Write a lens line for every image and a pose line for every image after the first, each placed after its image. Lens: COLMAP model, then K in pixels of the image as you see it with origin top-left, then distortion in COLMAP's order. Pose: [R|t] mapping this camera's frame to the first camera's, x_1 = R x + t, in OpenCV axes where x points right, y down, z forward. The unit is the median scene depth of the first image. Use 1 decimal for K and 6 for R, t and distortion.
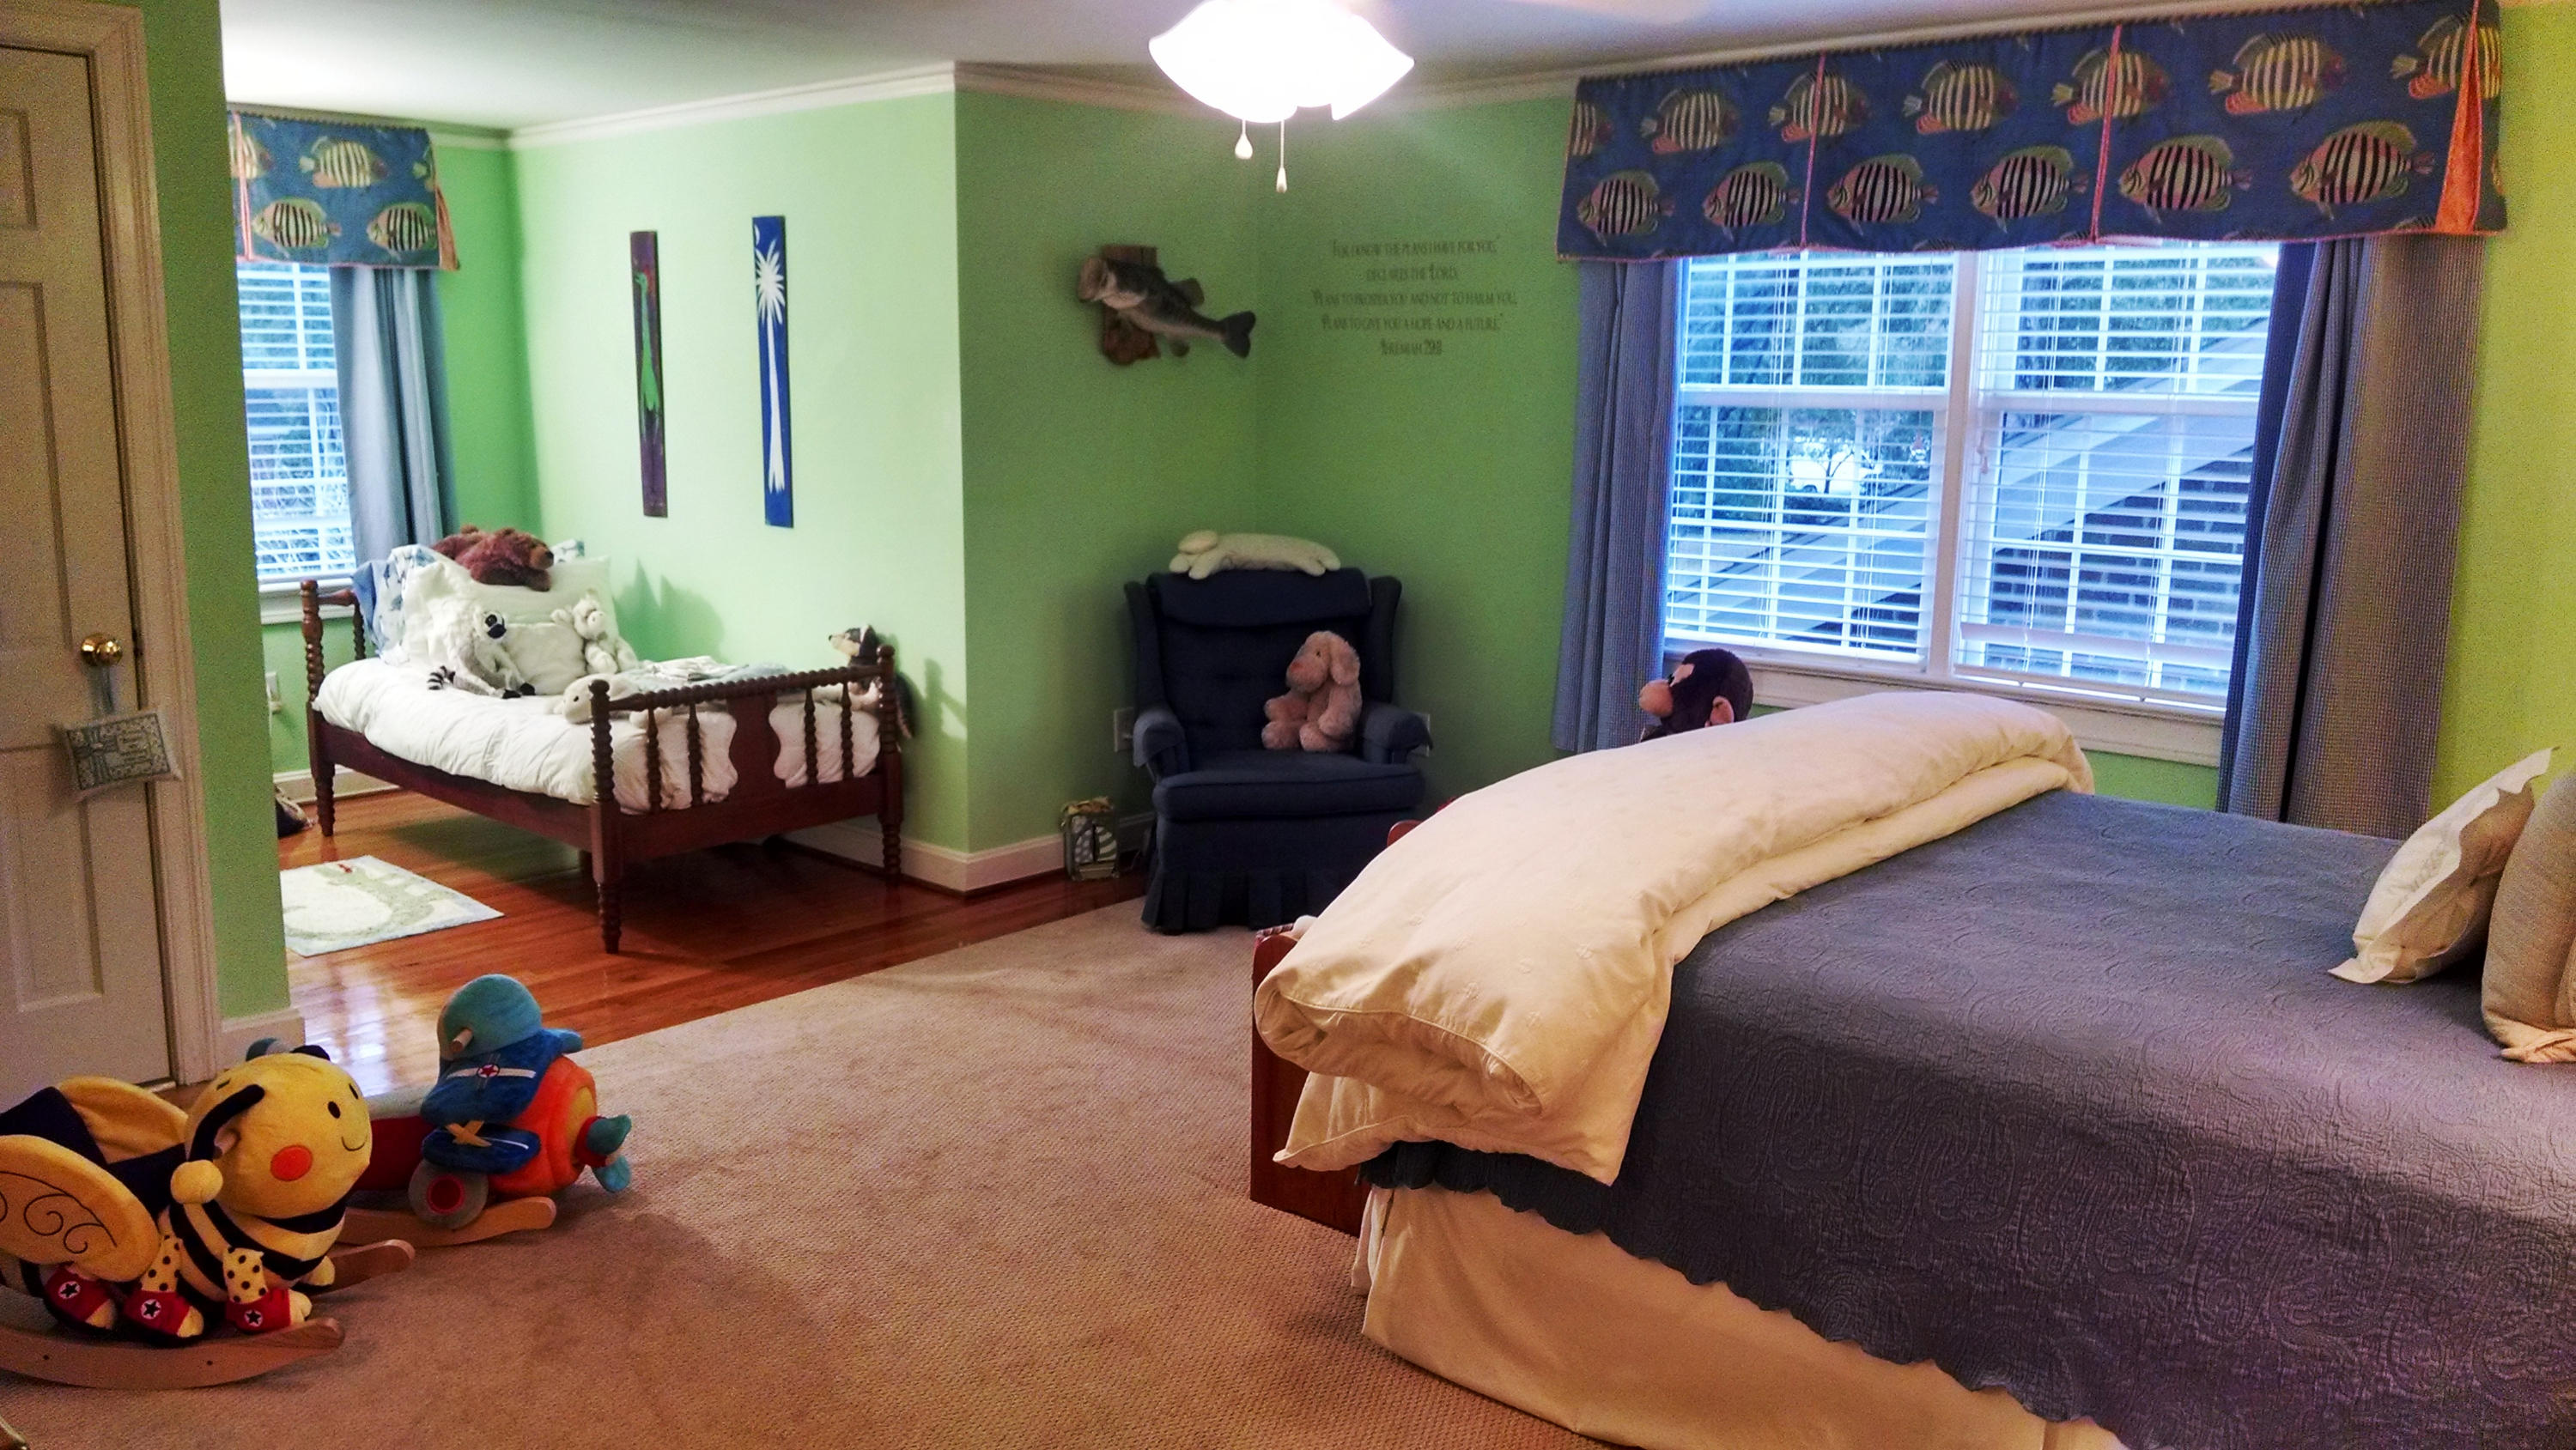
lens RADIAL K [[1940.5, 0, 1258.2], [0, 1940.5, 716.6], [0, 0, 1]] dist [0.038593, -0.089322]
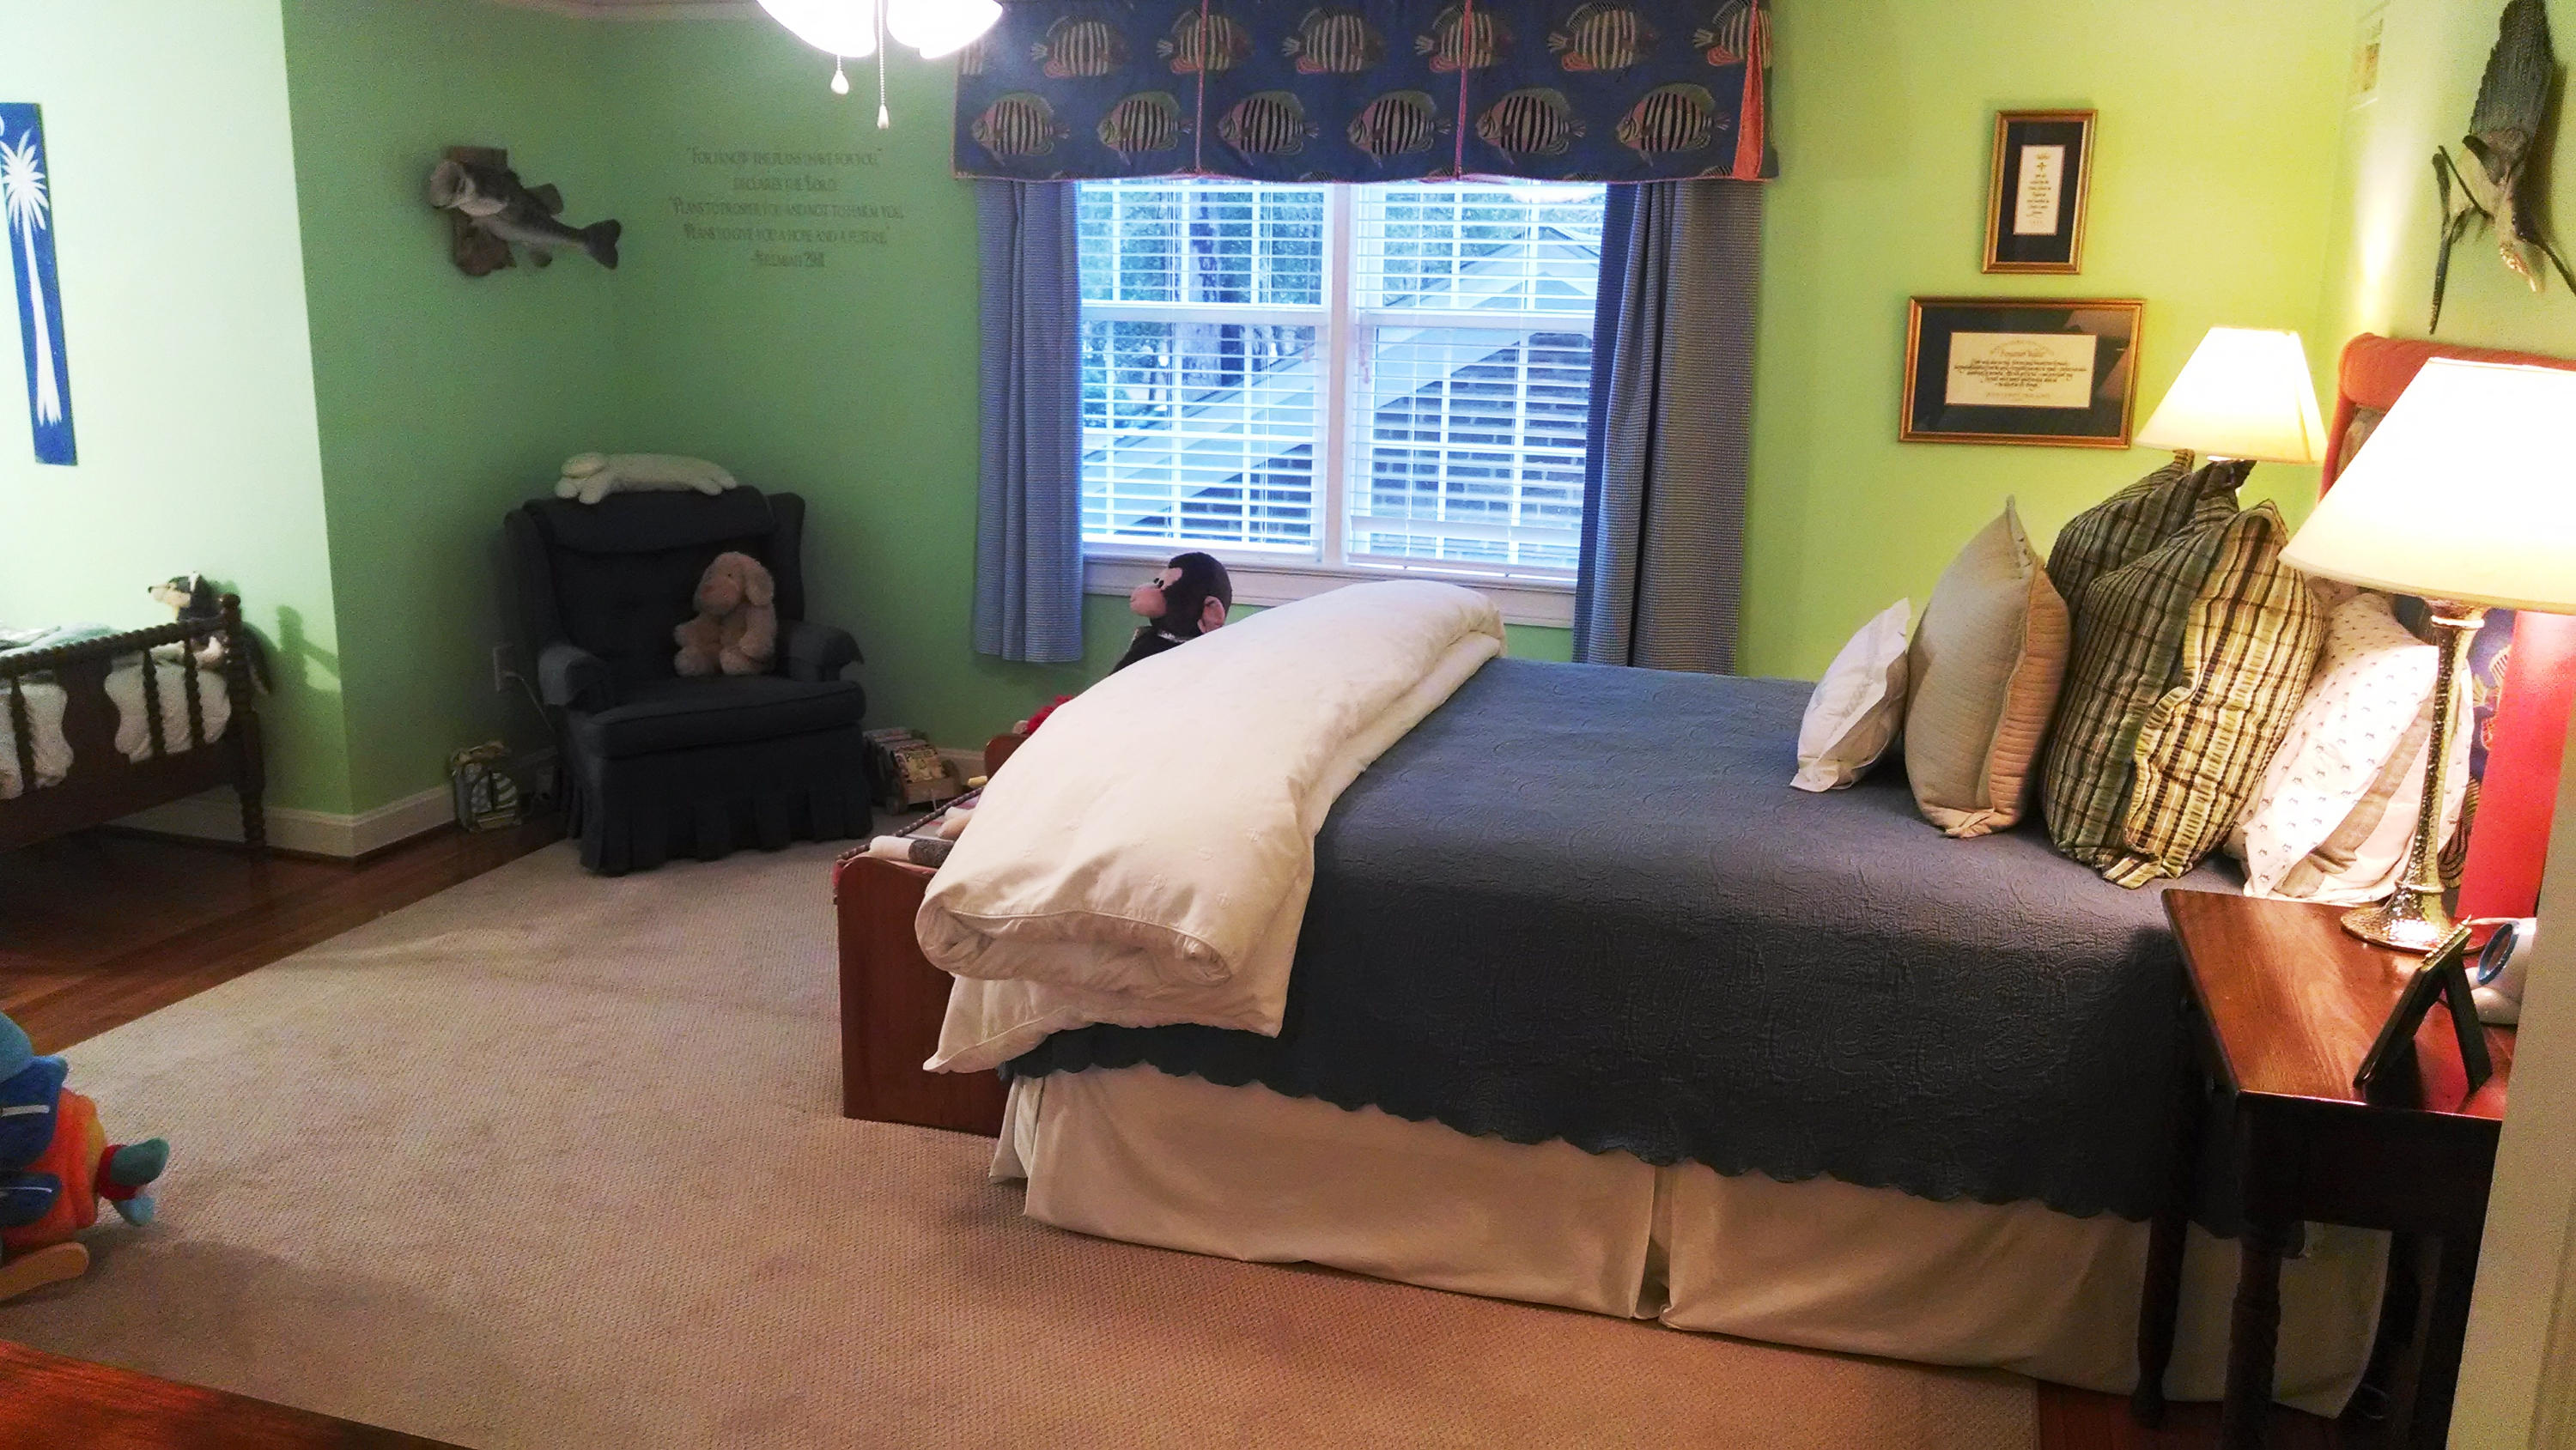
lens RADIAL K [[1940.5, 0, 1258.2], [0, 1940.5, 716.6], [0, 0, 1]] dist [0.038593, -0.089322]
pose [[0.915318, -0.086733, 0.393282, -0.143973], [0.065551, 0.995597, 0.067003, -0.011870], [-0.397362, -0.035549, 0.916973, -0.013325]]
